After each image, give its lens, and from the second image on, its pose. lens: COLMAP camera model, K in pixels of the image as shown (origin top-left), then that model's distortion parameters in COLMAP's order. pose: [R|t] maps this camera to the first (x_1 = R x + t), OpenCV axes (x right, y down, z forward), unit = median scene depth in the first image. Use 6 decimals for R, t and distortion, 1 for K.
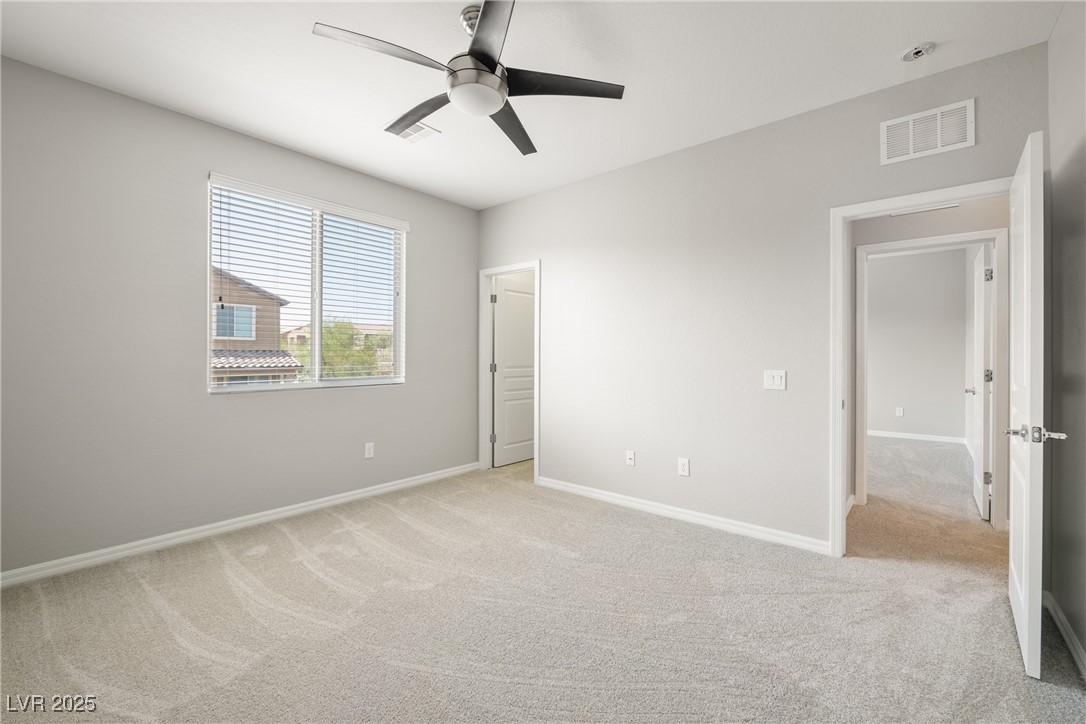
lens RADIAL K [[447.3, 0, 543.8], [0, 447.3, 360.3], [0, 0, 1]] dist [-0.010719, 0.000093]
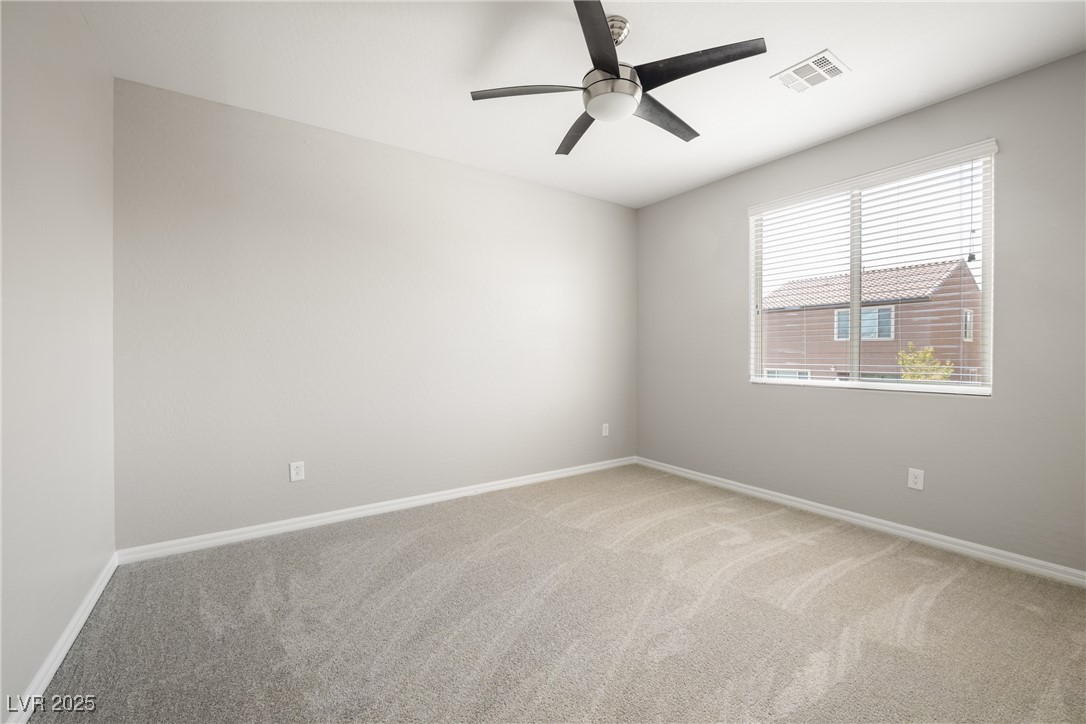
lens RADIAL K [[447.3, 0, 549.0], [0, 447.3, 361.3], [0, 0, 1]] dist [-0.010719, 0.000093]
pose [[-0.265499, 0.014550, -0.964001, 0.644037], [-0.005221, 0.999850, 0.016529, -0.004968], [0.964097, 0.009421, -0.265383, 0.806086]]
